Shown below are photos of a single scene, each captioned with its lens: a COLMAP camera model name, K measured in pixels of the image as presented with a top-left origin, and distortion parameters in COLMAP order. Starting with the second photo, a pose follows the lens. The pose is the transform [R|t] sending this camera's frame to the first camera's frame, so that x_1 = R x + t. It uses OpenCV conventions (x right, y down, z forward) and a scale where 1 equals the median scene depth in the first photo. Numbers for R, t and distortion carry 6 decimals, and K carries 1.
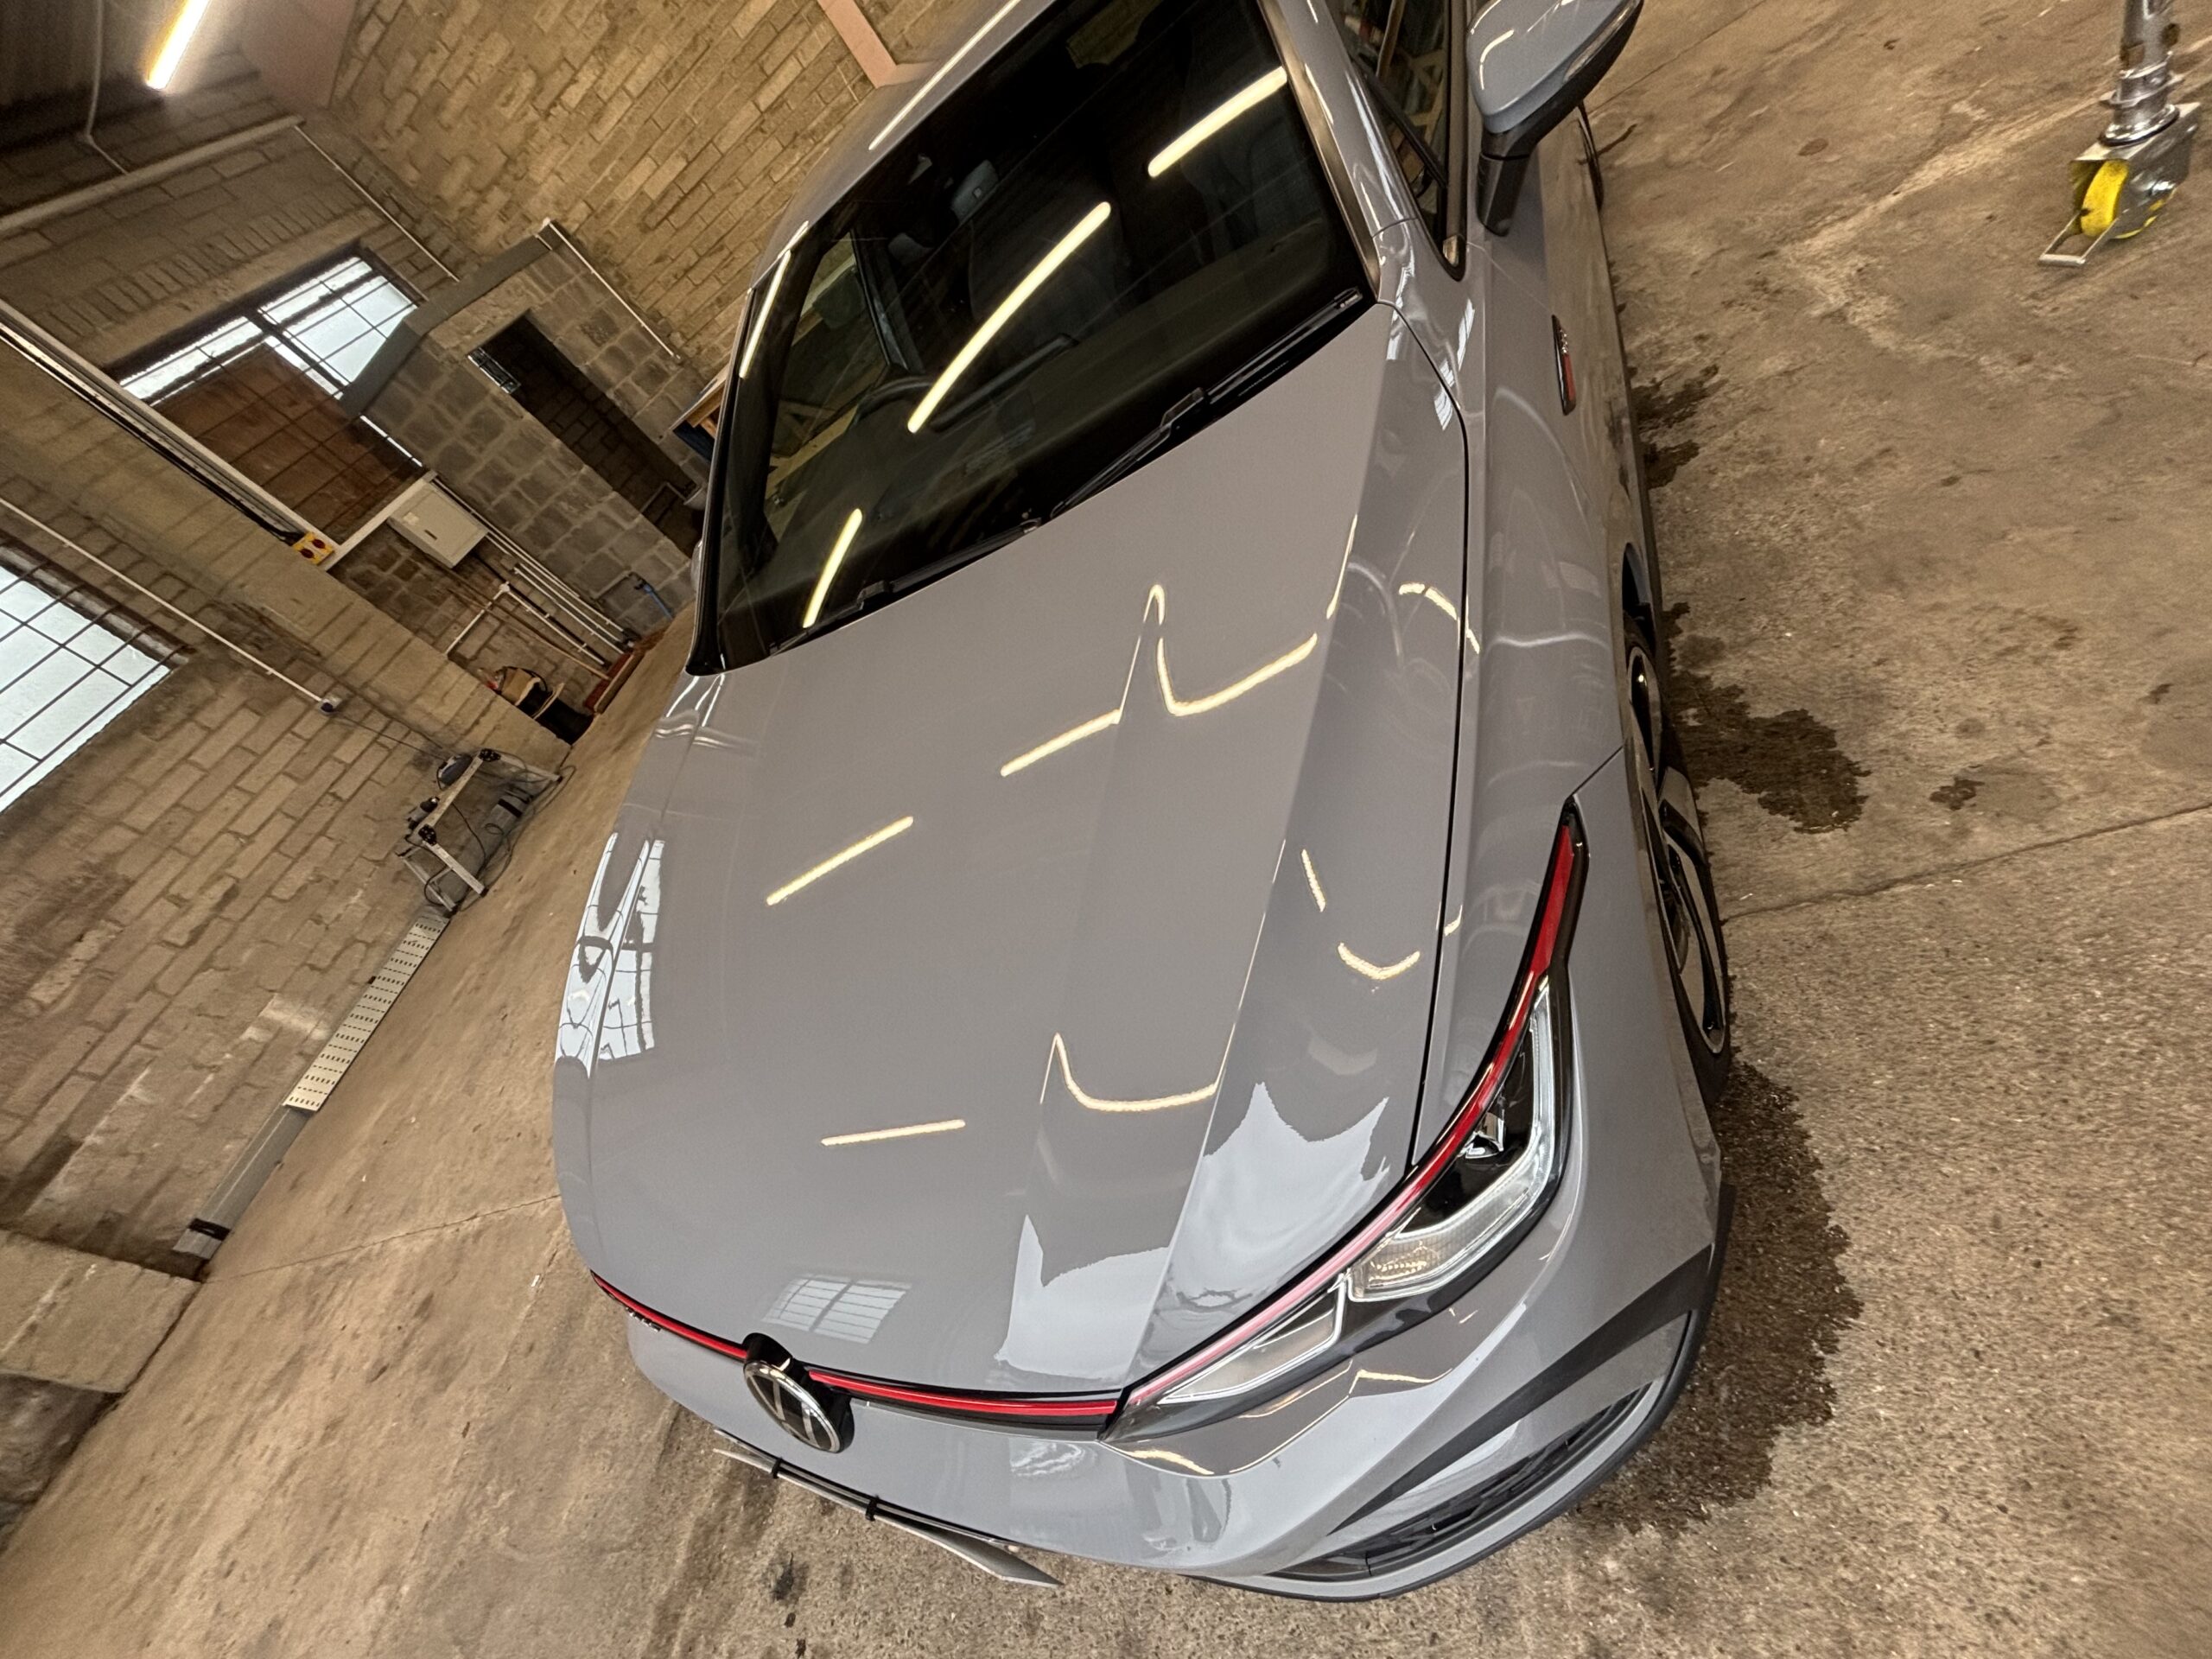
lens RADIAL K [[917.5, 0, 1100.6], [0, 917.5, 826.0], [0, 0, 1]] dist [0.002498, -0.001900]
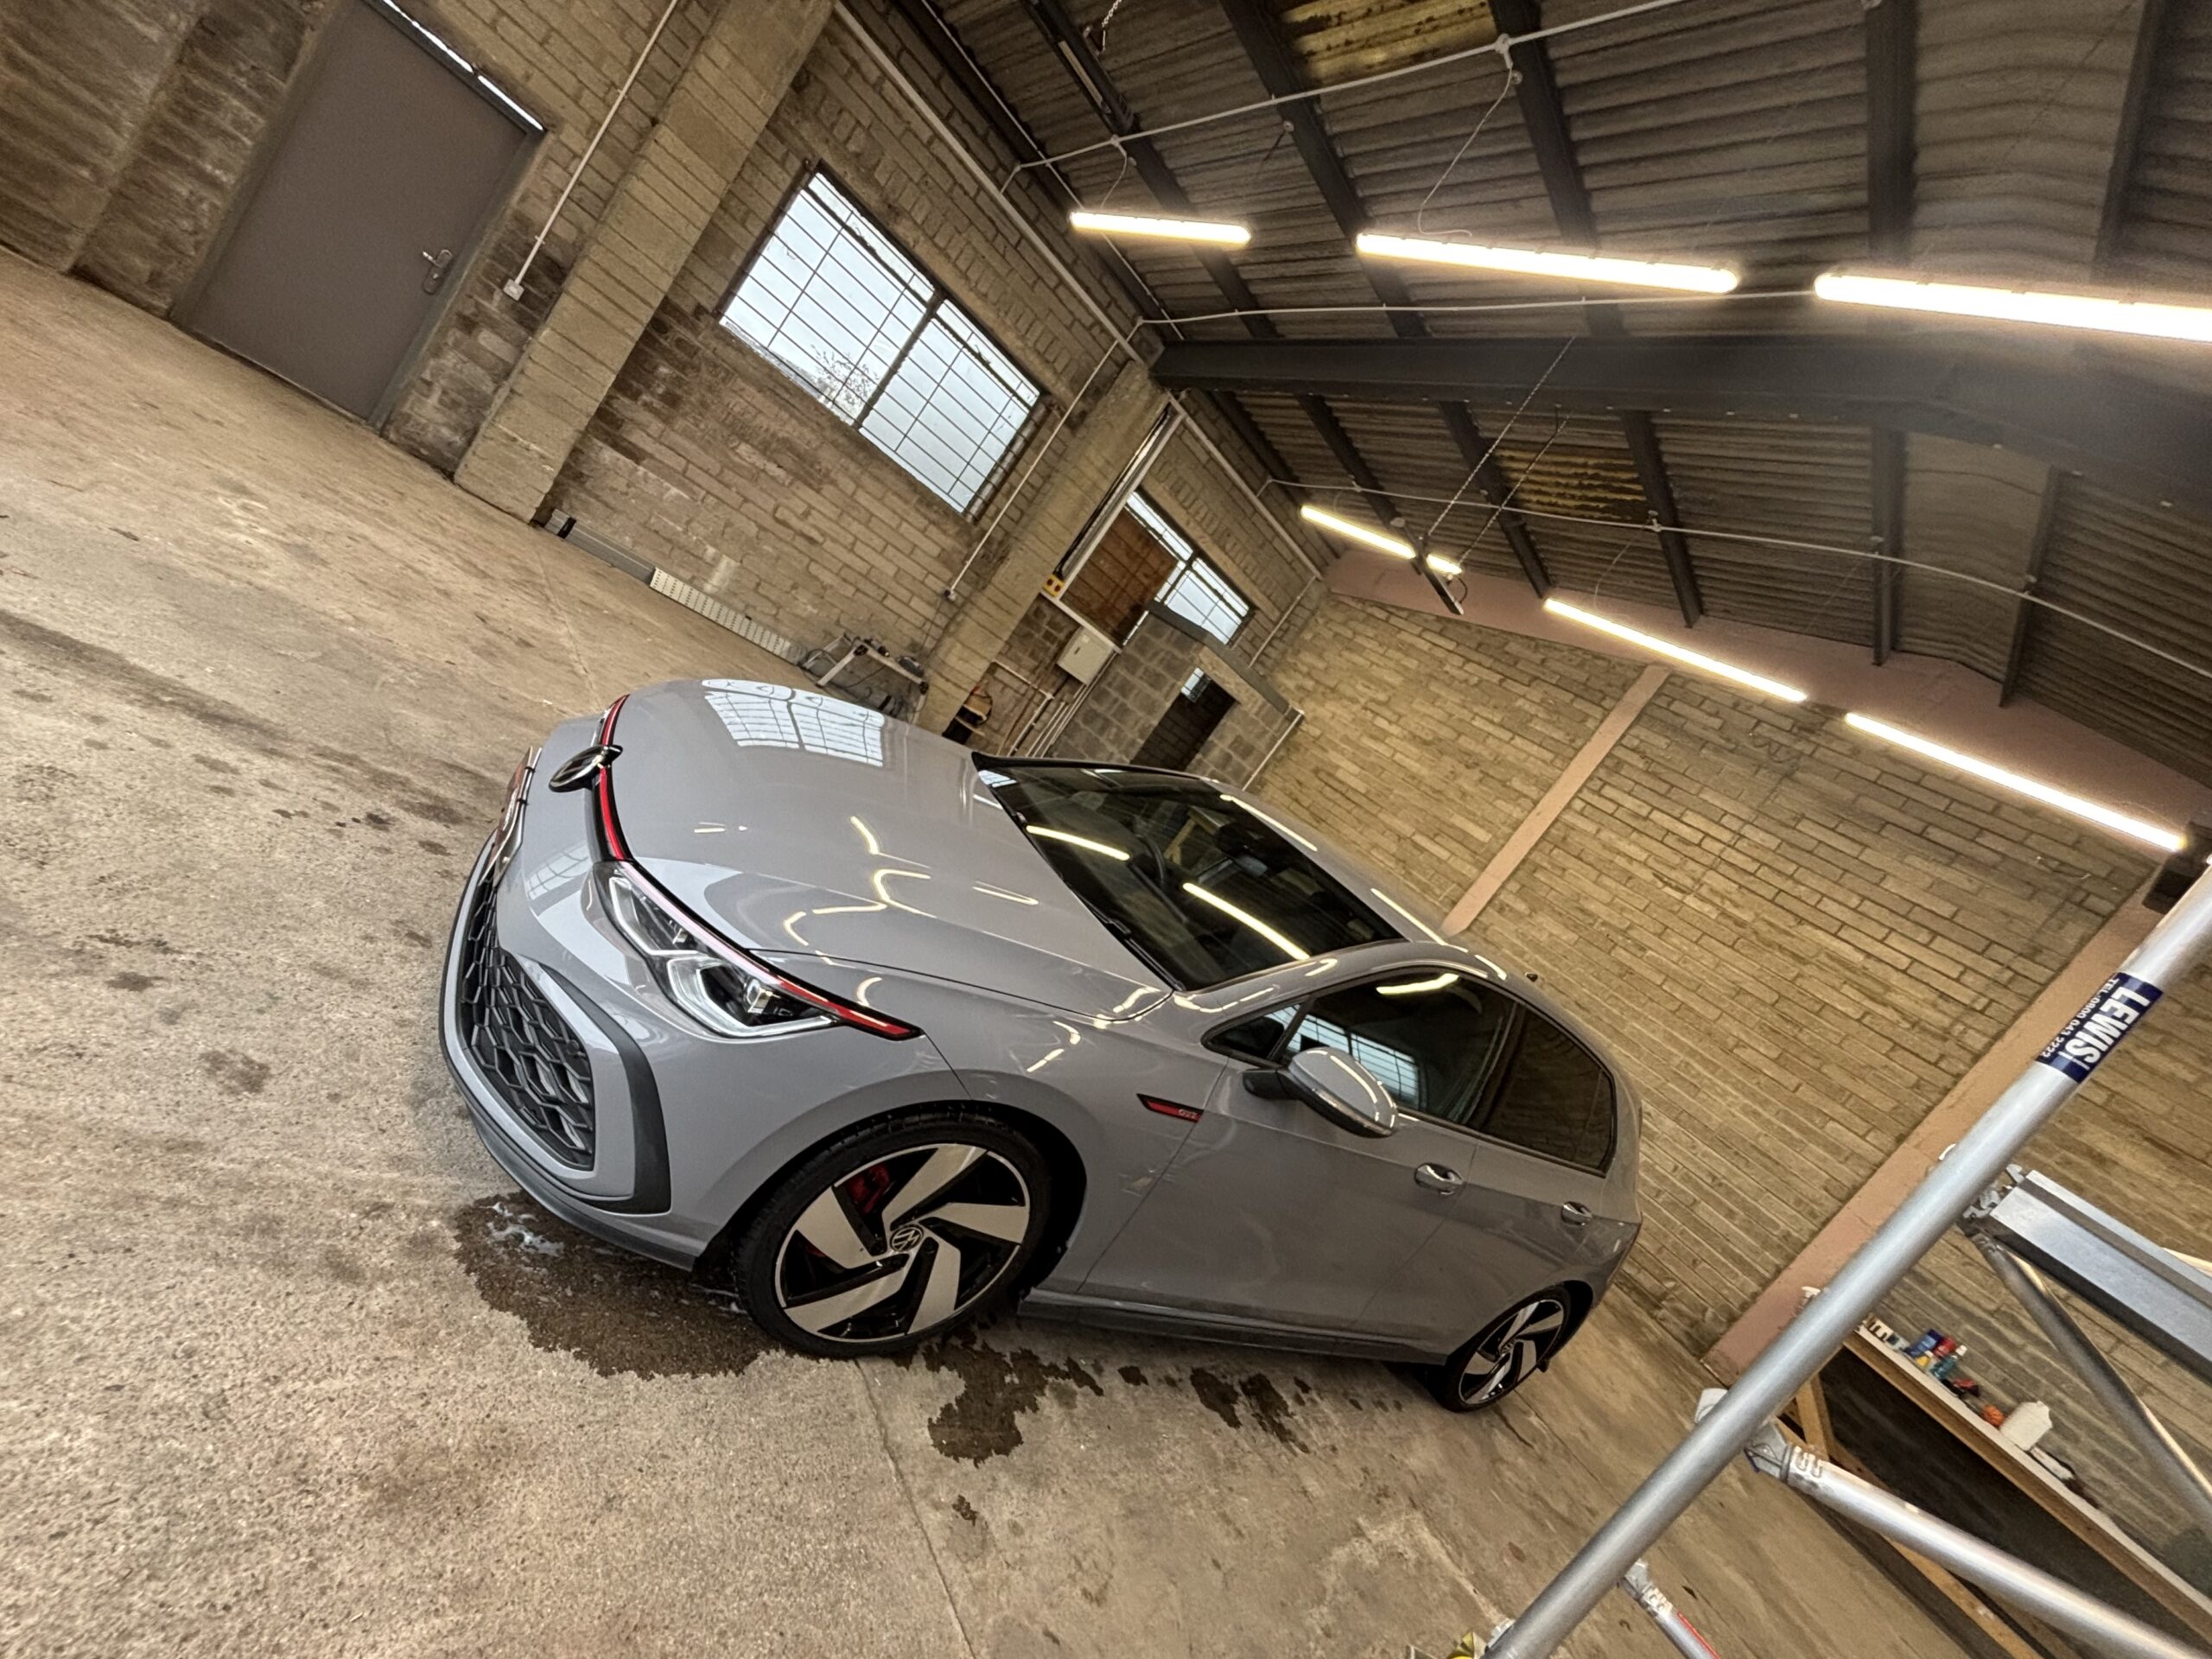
lens RADIAL K [[917.5, 0, 1098.6], [0, 917.5, 831.4], [0, 0, 1]] dist [0.002498, -0.001900]
pose [[0.162183, 0.894365, -0.416903, 0.479280], [-0.969600, 0.065988, -0.235631, 0.021255], [-0.183230, 0.442444, 0.877878, -0.524898]]
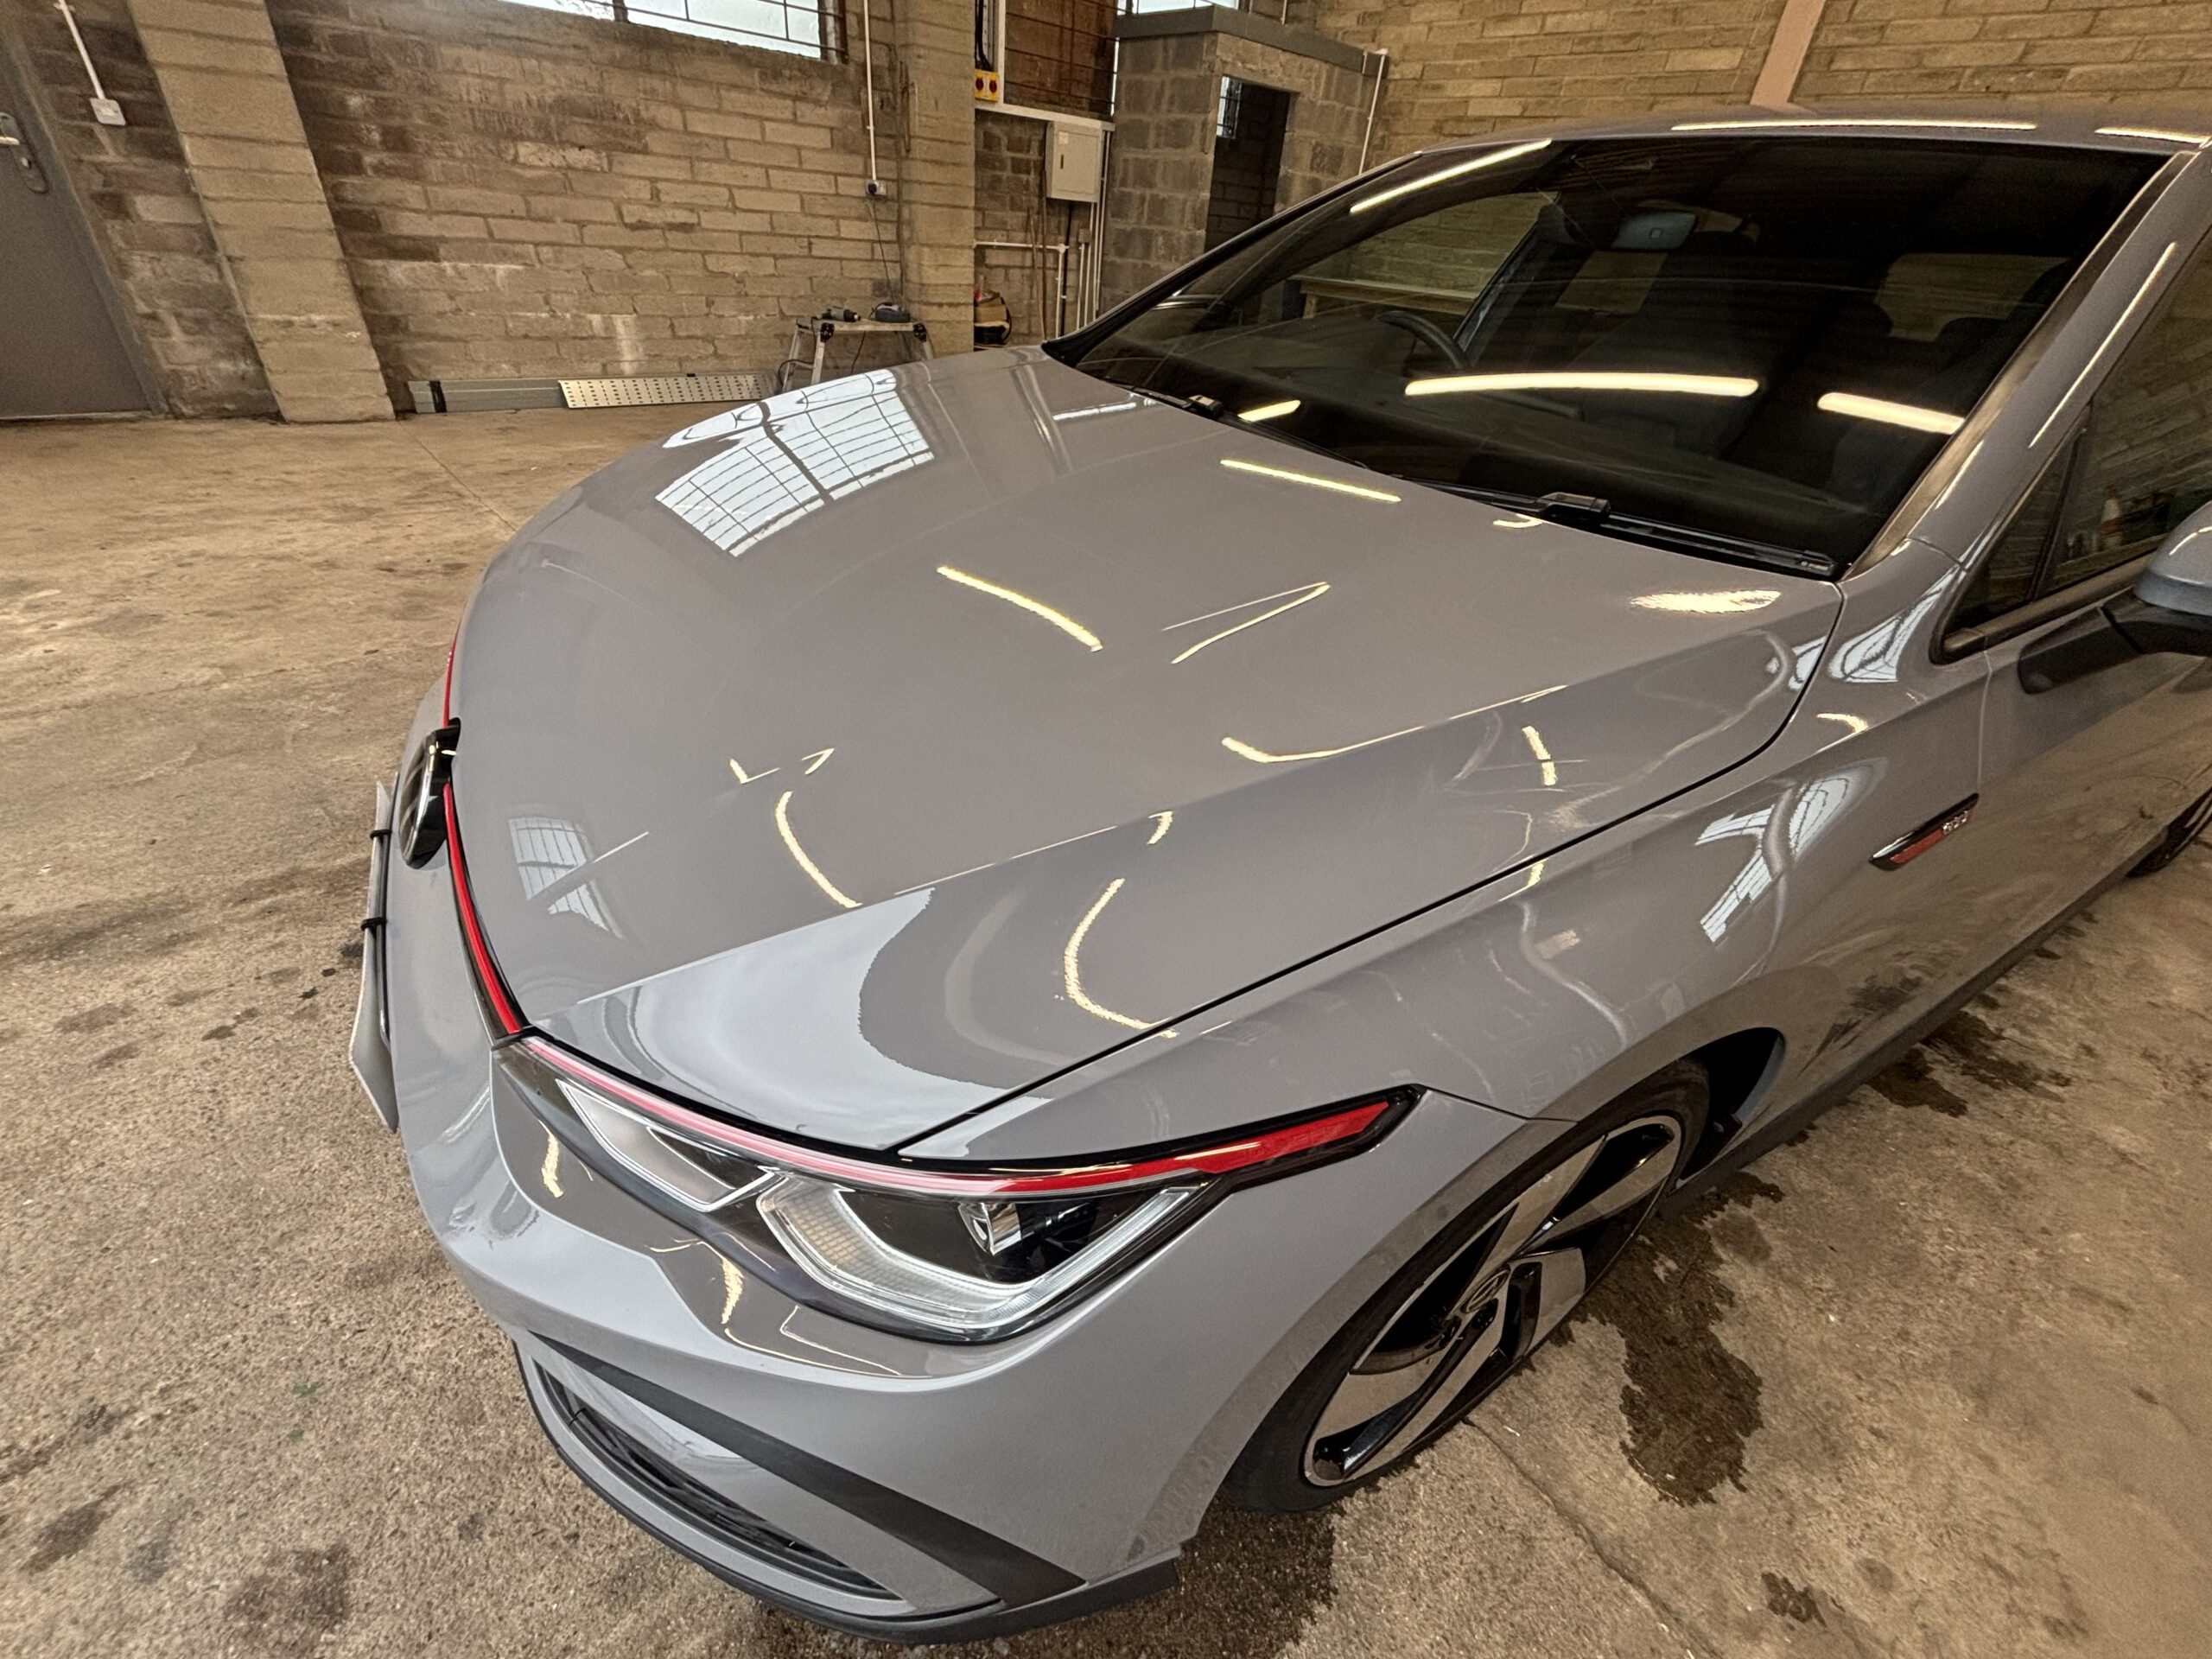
lens RADIAL K [[917.5, 0, 1102.5], [0, 917.5, 824.2], [0, 0, 1]] dist [0.002498, -0.001900]
pose [[0.566988, 0.814439, -0.123344, 0.126862], [-0.813128, 0.577326, 0.074289, 0.001029], [0.131713, 0.058173, 0.989579, 0.092010]]
